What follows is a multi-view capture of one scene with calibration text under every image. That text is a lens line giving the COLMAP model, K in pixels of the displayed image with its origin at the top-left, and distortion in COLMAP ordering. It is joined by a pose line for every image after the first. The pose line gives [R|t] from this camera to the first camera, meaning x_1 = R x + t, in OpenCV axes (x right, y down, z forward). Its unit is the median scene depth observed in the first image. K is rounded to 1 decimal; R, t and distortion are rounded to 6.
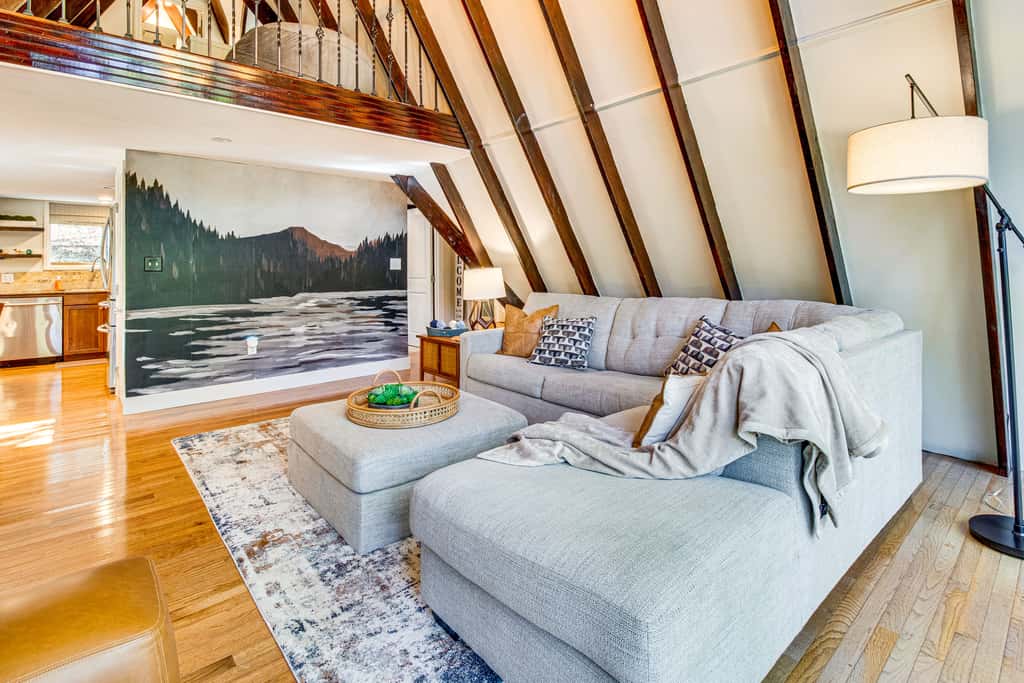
lens RADIAL K [[489.0, 0, 504.2], [0, 489.0, 259.4], [0, 0, 1]] dist [-0.002871, -0.001516]
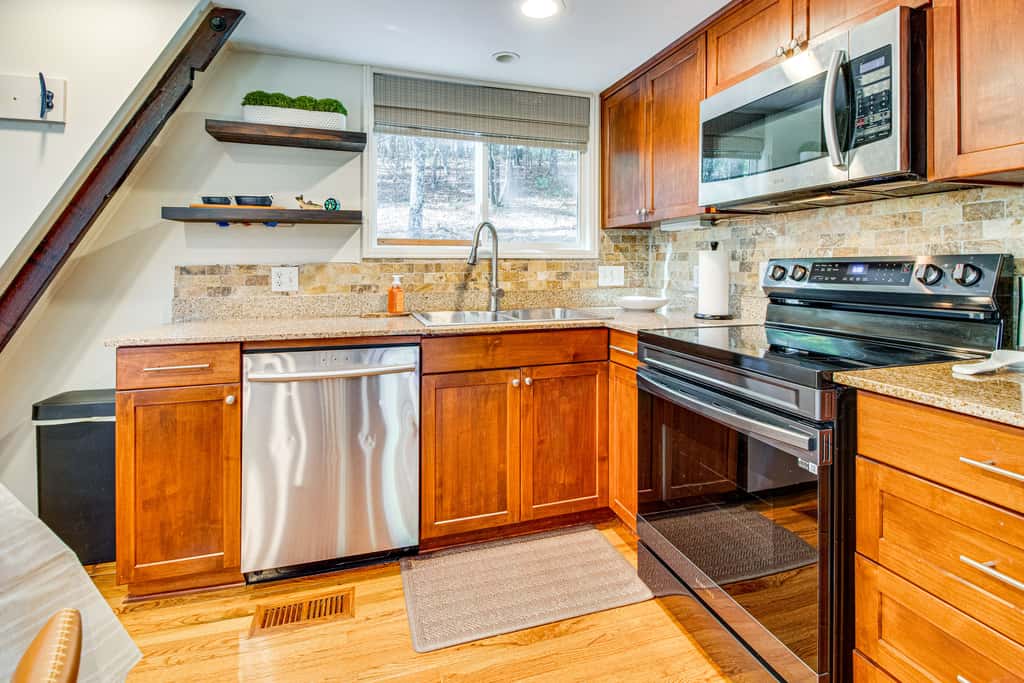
lens RADIAL K [[489.0, 0, 505.4], [0, 489.0, 268.1], [0, 0, 1]] dist [-0.002871, -0.001516]
pose [[0.911134, 0.011695, -0.411945, -0.711532], [-0.002082, 0.999715, 0.023777, 0.020957], [0.412106, -0.020807, 0.910898, 0.725296]]
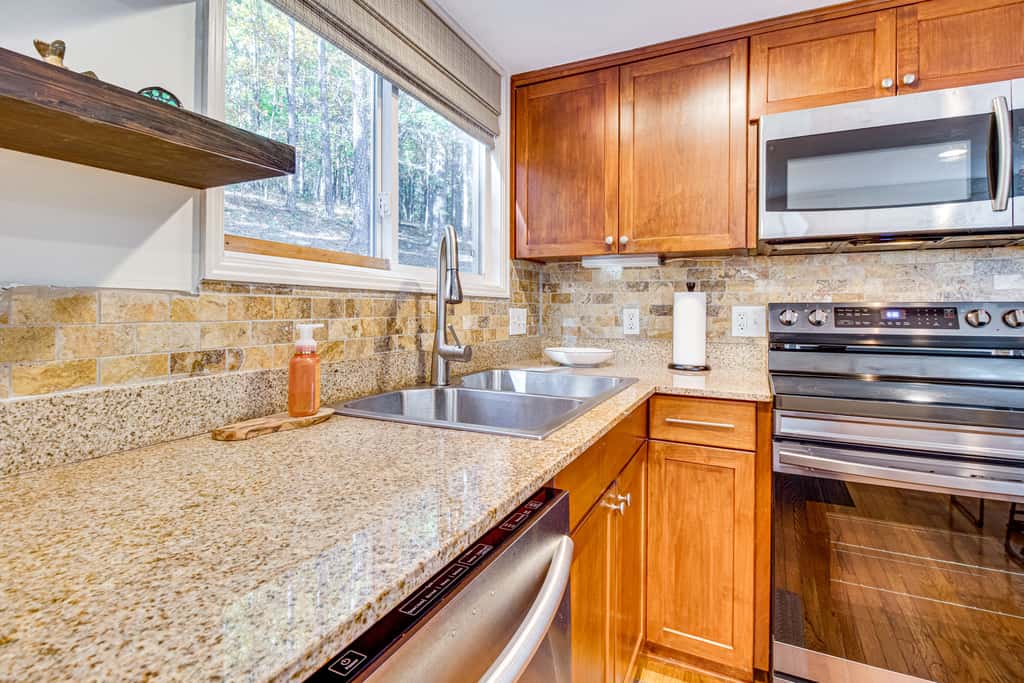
lens RADIAL K [[489.0, 0, 502.7], [0, 489.0, 312.6], [0, 0, 1]] dist [-0.002871, -0.001516]
pose [[0.924641, 0.017835, 0.380423, -0.935875], [-0.024490, 0.999620, 0.012660, 0.027854], [-0.380053, -0.021022, 0.924726, 0.857394]]
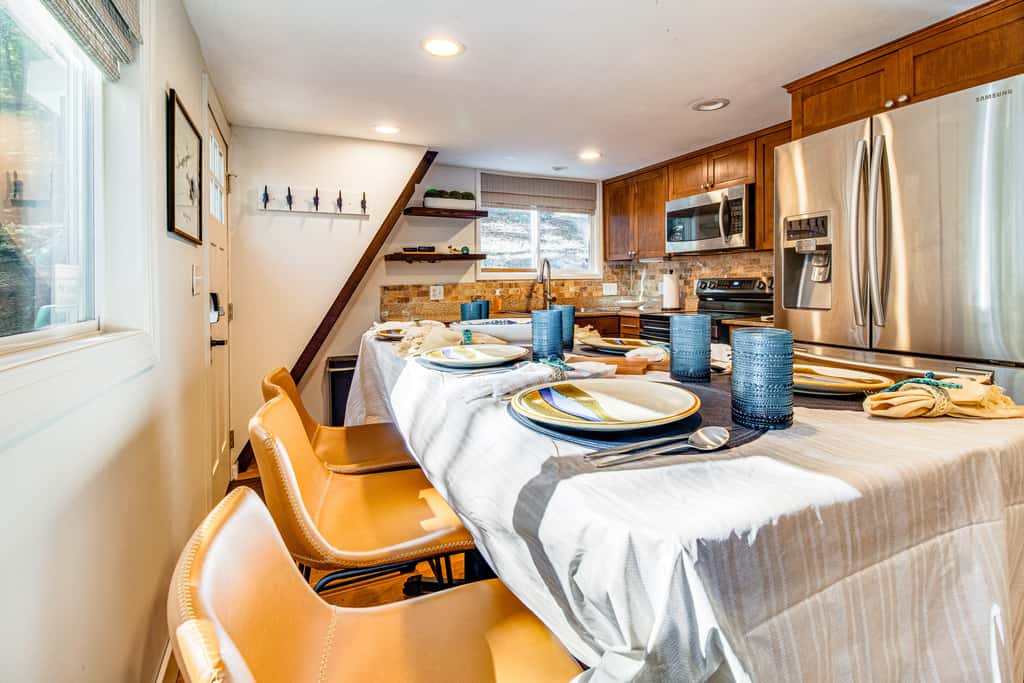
lens RADIAL K [[489.0, 0, 504.3], [0, 489.0, 285.0], [0, 0, 1]] dist [-0.002871, -0.001516]
pose [[0.953918, -0.000500, -0.300068, -0.735432], [0.007195, 0.999749, 0.021207, 0.015384], [0.299982, -0.022389, 0.953682, 0.418667]]
